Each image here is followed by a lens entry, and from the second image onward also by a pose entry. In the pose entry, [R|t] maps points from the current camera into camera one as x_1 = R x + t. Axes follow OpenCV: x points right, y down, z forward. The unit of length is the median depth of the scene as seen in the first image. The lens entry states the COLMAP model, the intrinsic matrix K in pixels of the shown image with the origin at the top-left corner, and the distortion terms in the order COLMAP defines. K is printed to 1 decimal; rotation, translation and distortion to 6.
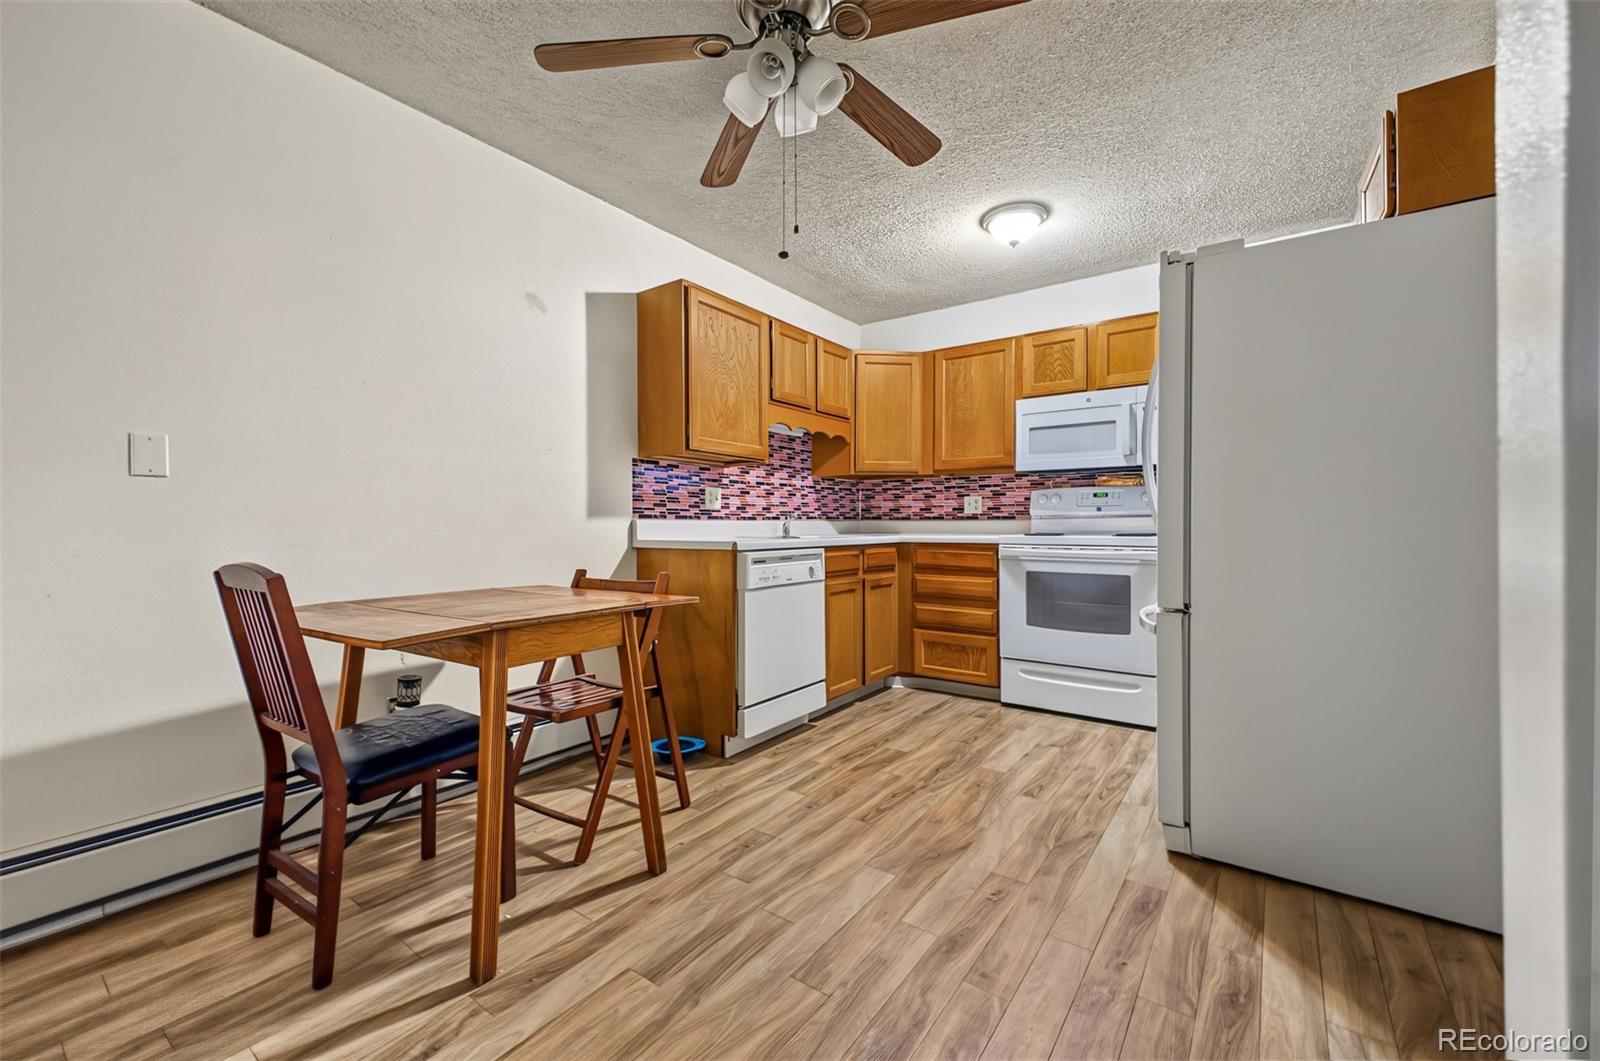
lens RADIAL K [[660.7, 0, 766.5], [0, 660.7, 529.4], [0, 0, 1]] dist [0.031508, -0.000164]
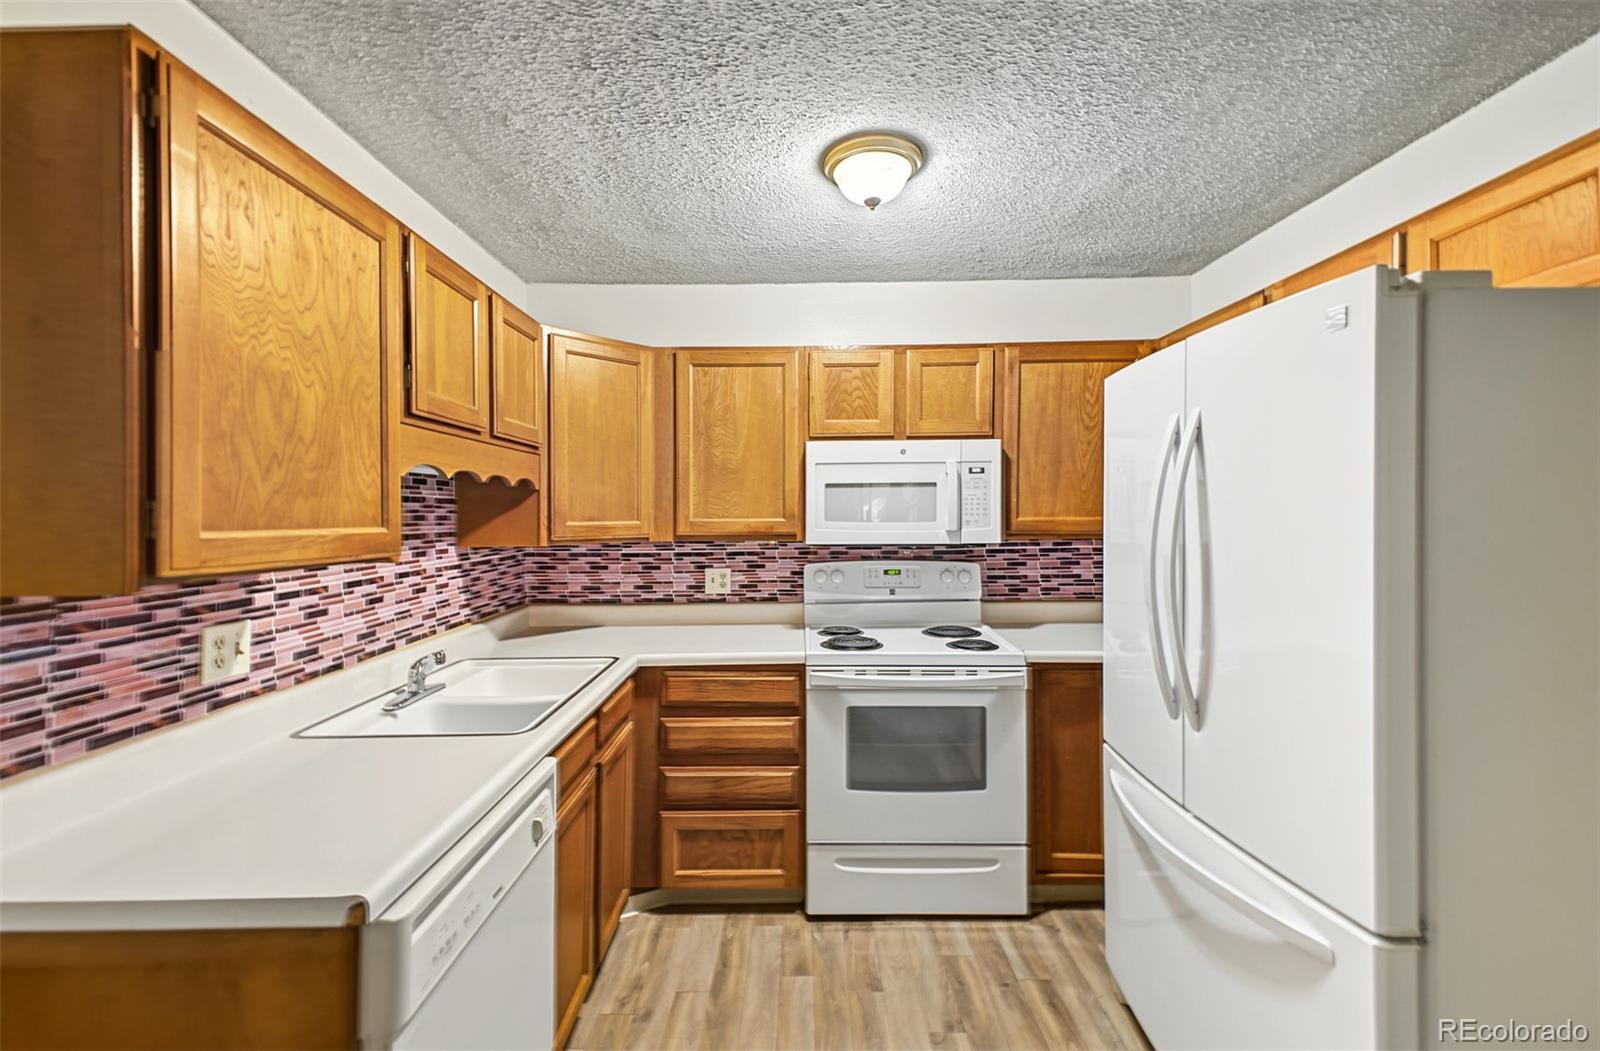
lens RADIAL K [[700.2, 0, 793.1], [0, 700.2, 510.2], [0, 0, 1]] dist [0.067899, -0.021874]
pose [[0.798884, -0.002704, 0.601479, -0.066730], [0.010000, 0.999911, -0.008787, -0.116759], [-0.601402, 0.013034, 0.798841, 0.432873]]
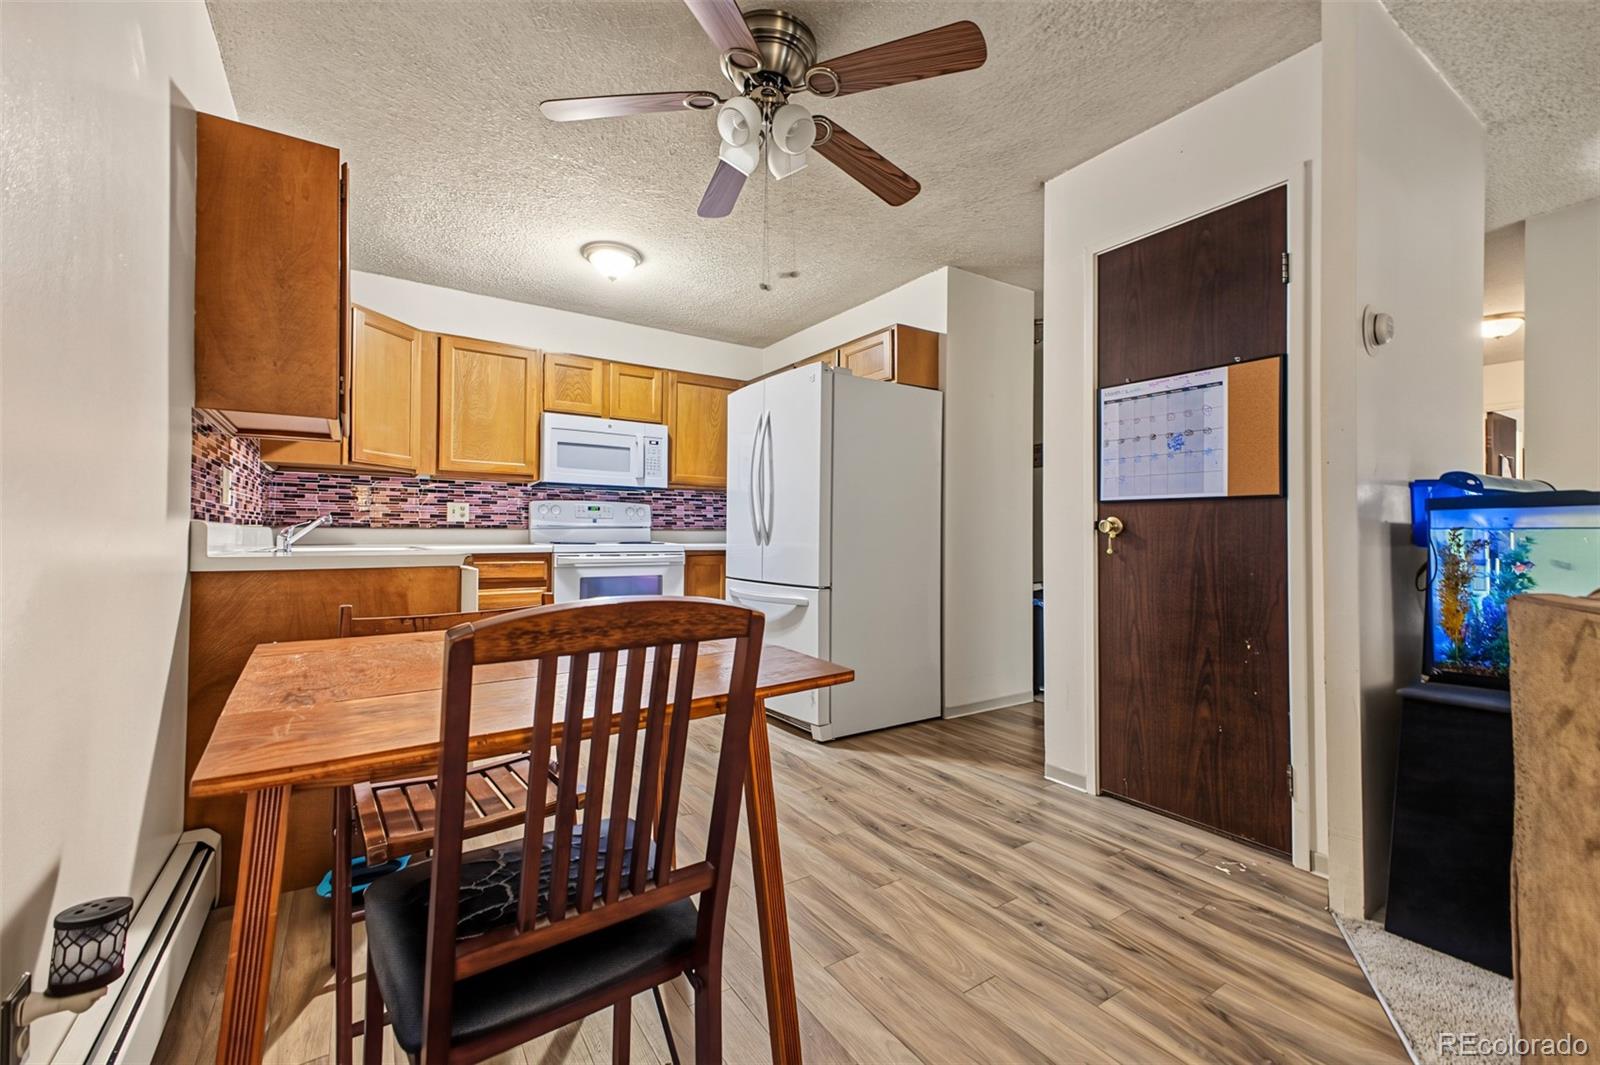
lens RADIAL K [[666.7, 0, 833.7], [0, 666.7, 530.4], [0, 0, 1]] dist [0.013017, 0.000015]
pose [[0.293993, 0.010322, 0.955752, -0.470358], [0.002535, 0.999930, -0.011578, 0.000007], [-0.955804, 0.005827, 0.293946, 0.272707]]
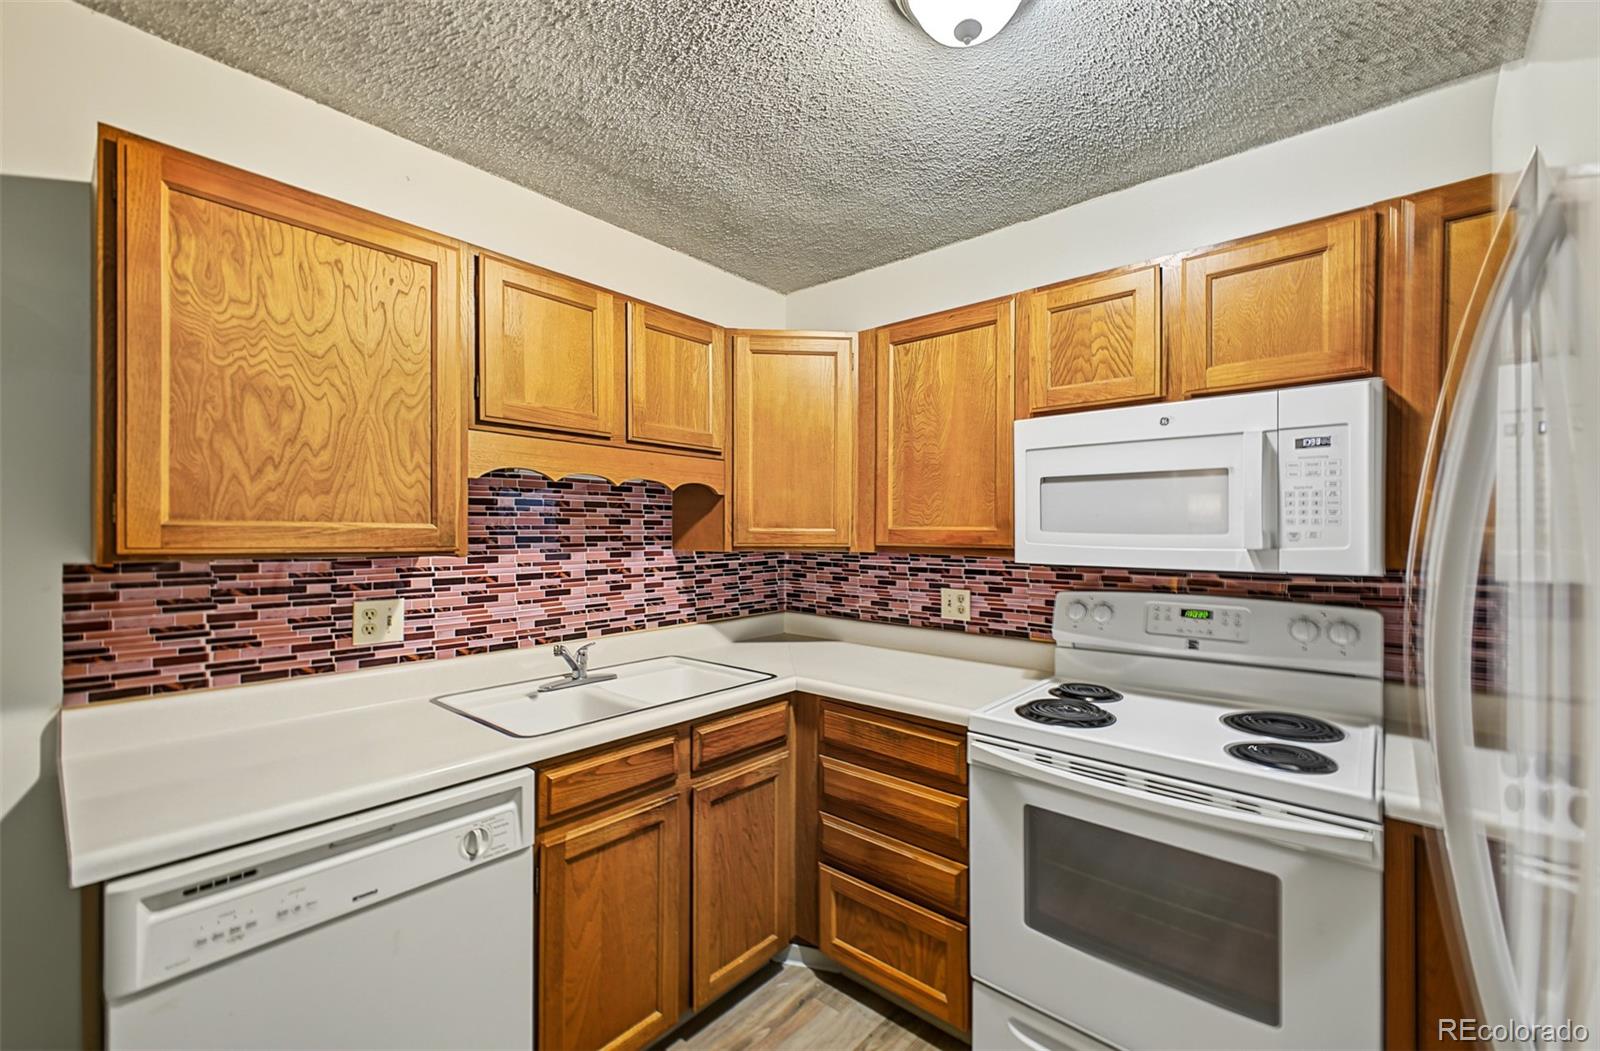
lens RADIAL K [[657.7, 0, 800.0], [0, 657.7, 525.5], [0, 0, 1]] dist [0.021485, -0.000392]
pose [[0.997669, 0.005726, -0.068003, 0.249054], [-0.006670, 0.999884, -0.013658, -0.108002], [0.067917, 0.014080, 0.997592, 0.499710]]
